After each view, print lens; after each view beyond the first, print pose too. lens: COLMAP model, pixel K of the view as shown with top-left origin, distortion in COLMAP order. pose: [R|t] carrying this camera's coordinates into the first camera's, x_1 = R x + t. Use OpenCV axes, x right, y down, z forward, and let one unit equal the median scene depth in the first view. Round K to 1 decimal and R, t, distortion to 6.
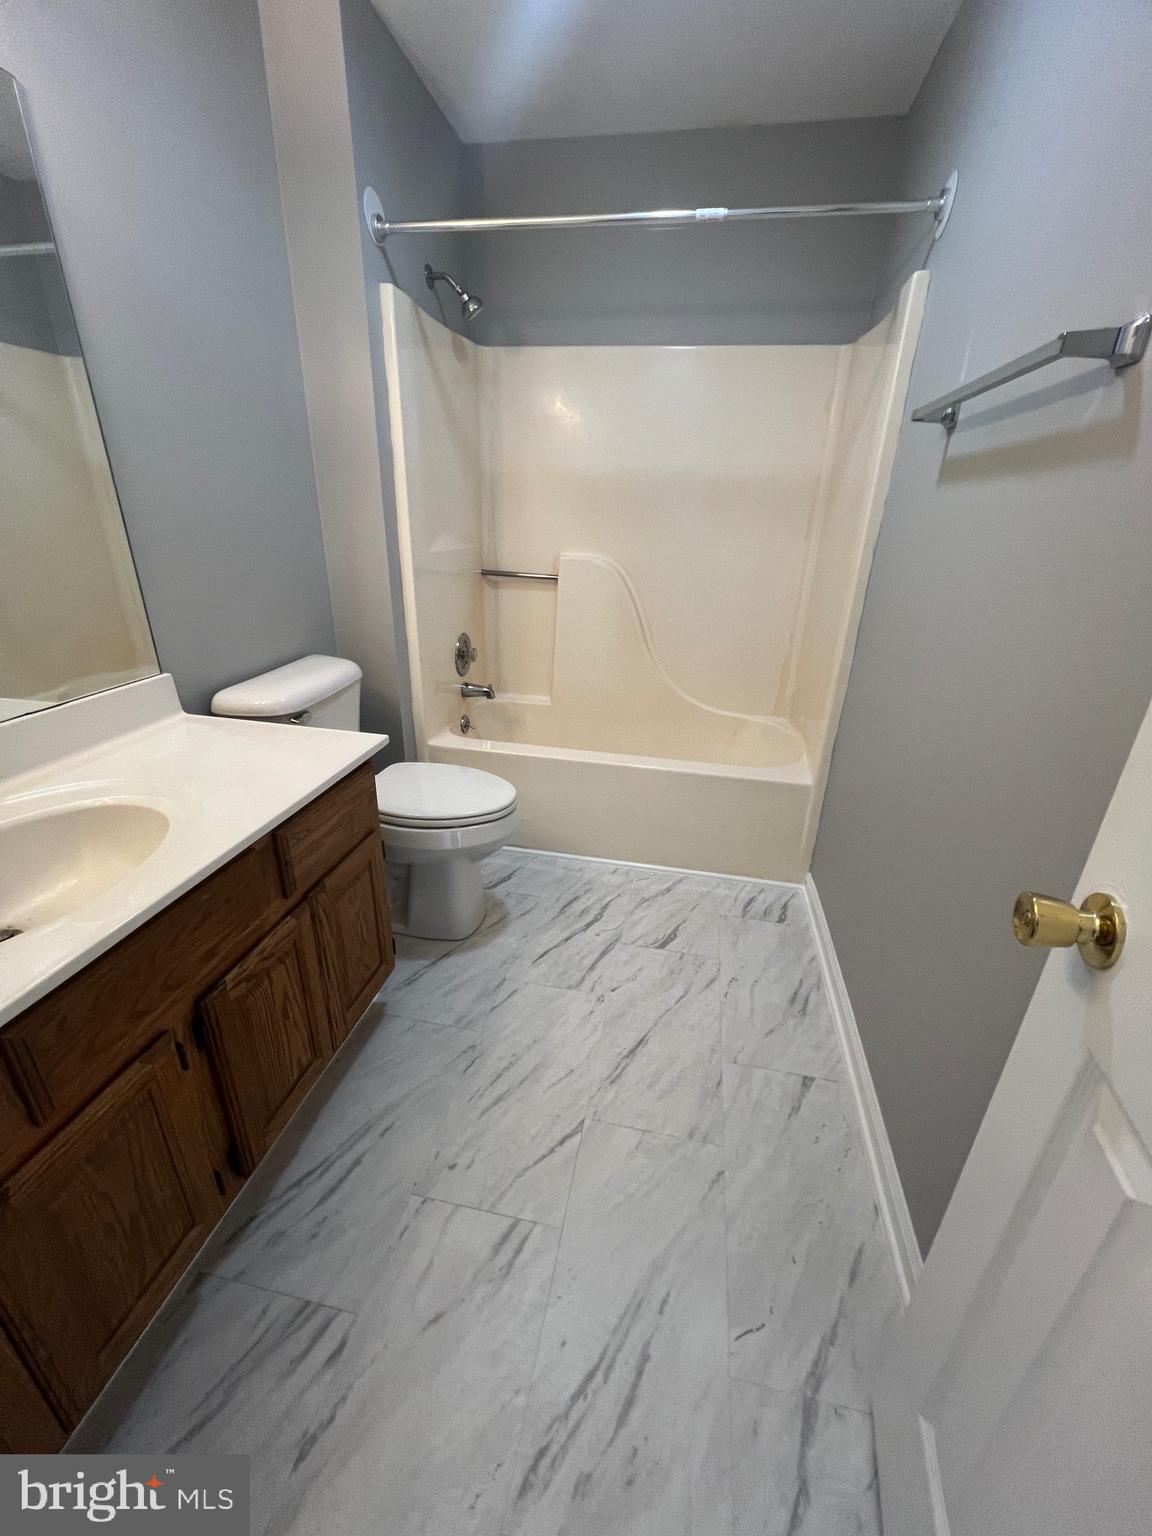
lens RADIAL K [[616.1, 0, 581.0], [0, 616.1, 768.3], [0, 0, 1]] dist [-0.000790, -0.000062]
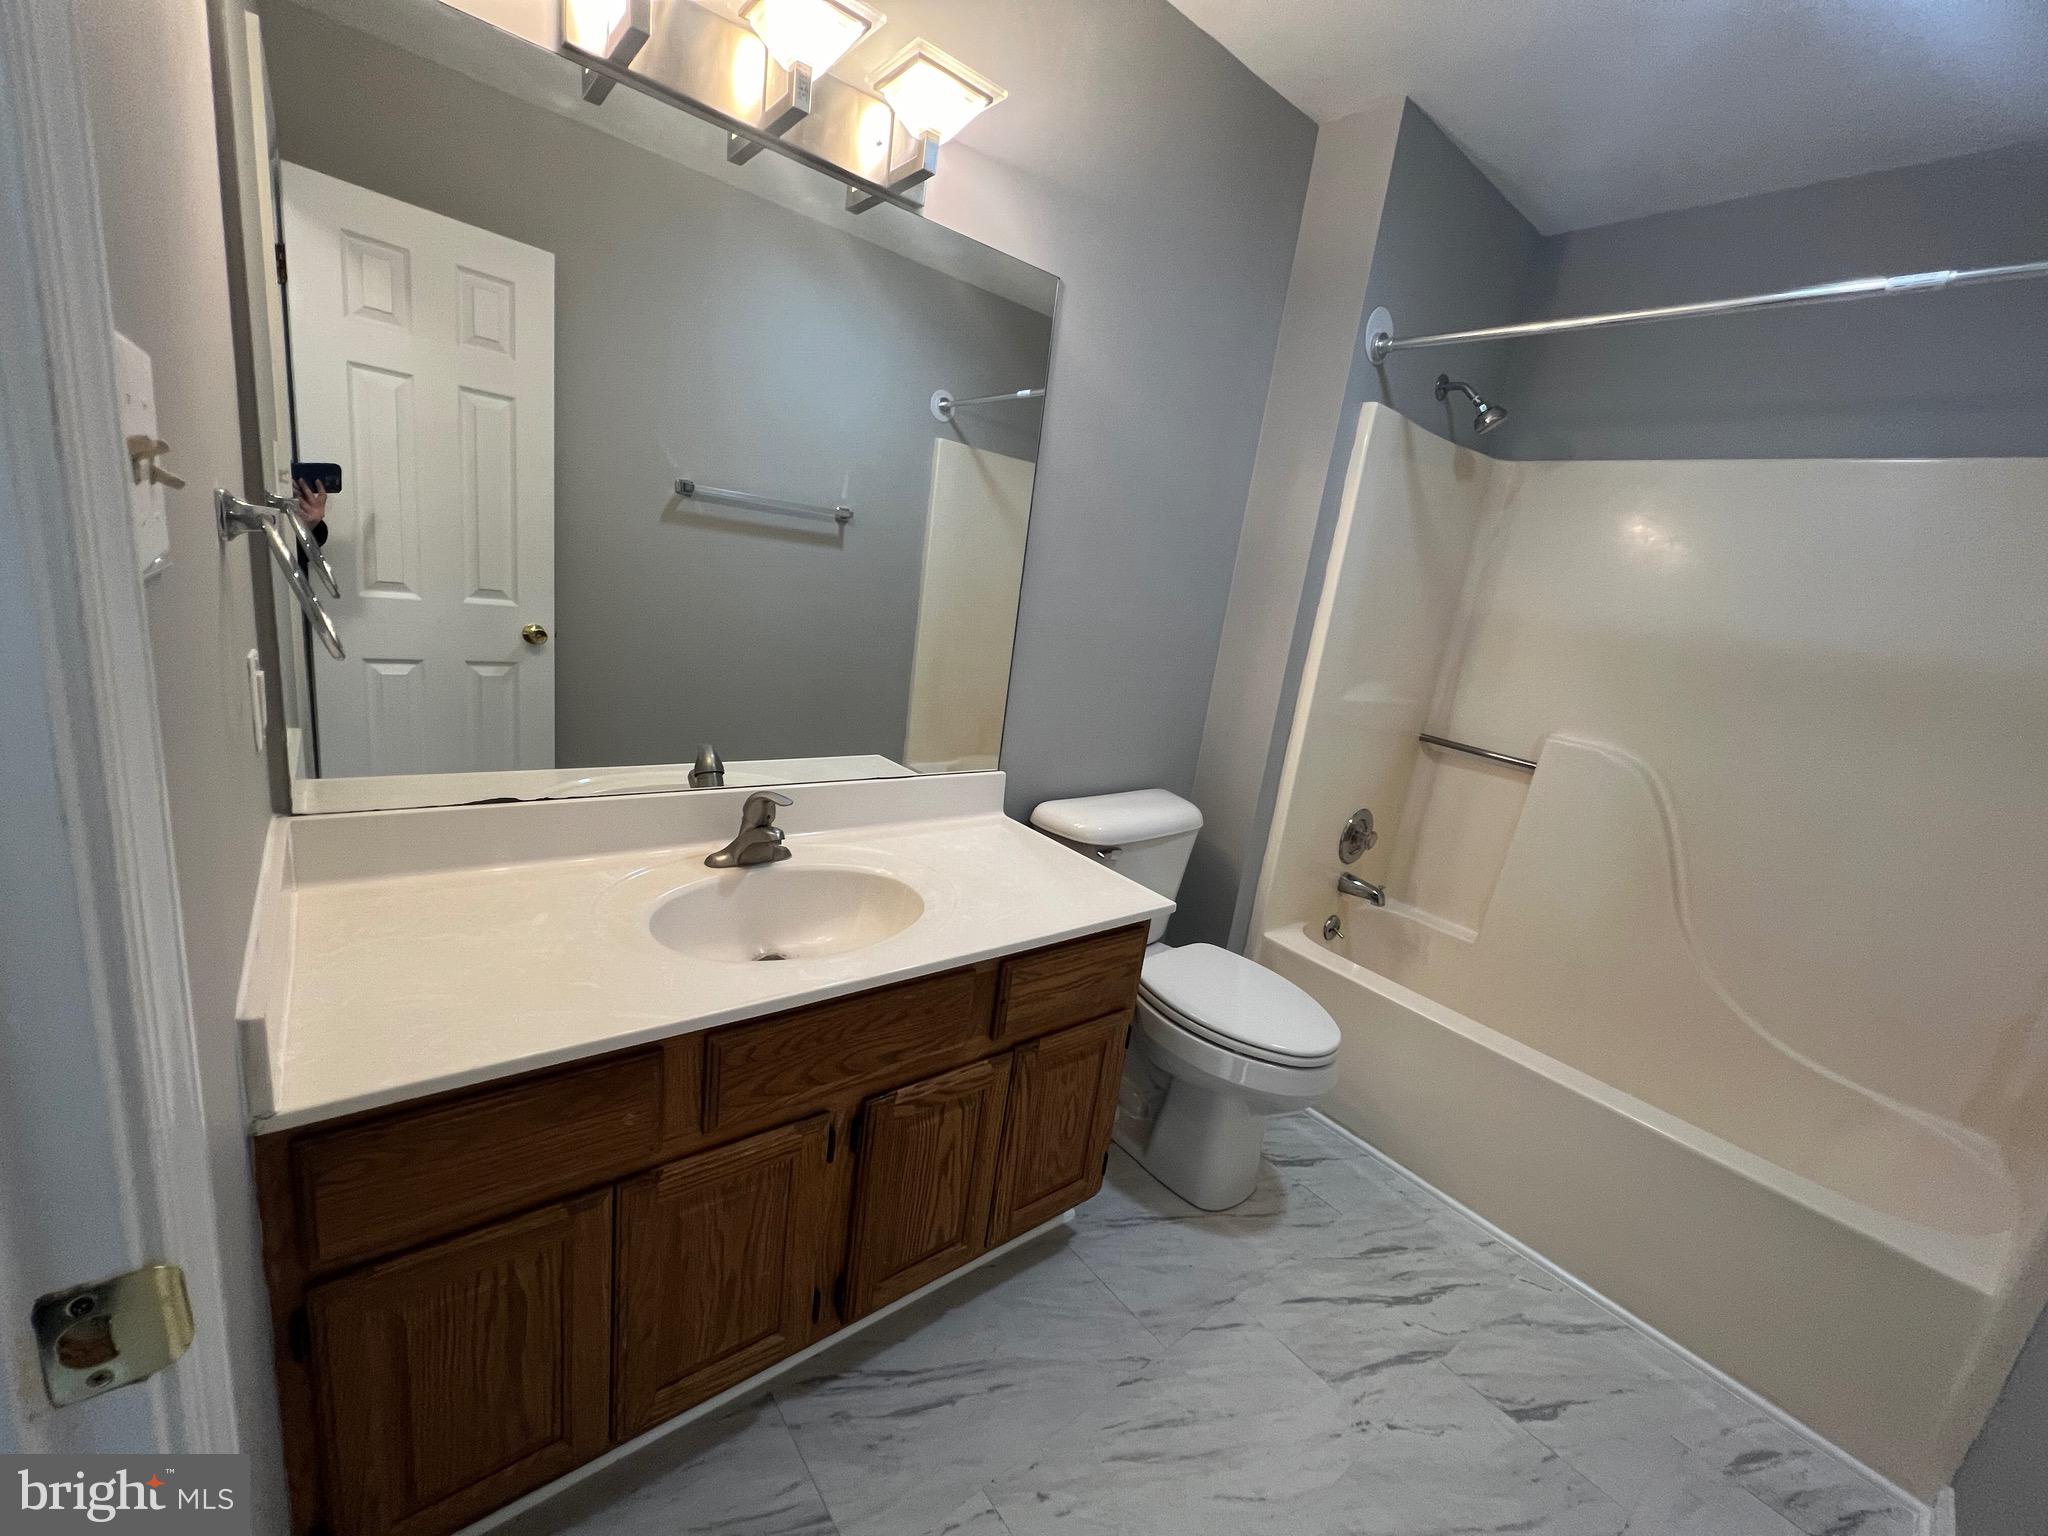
lens RADIAL K [[821.4, 0, 1022.0], [0, 821.4, 772.5], [0, 0, 1]] dist [-0.000790, -0.000062]
pose [[0.761547, 0.222784, -0.608616, 0.118147], [-0.350507, 0.931459, -0.097621, -0.028790], [0.545152, 0.287667, 0.787437, -0.010379]]
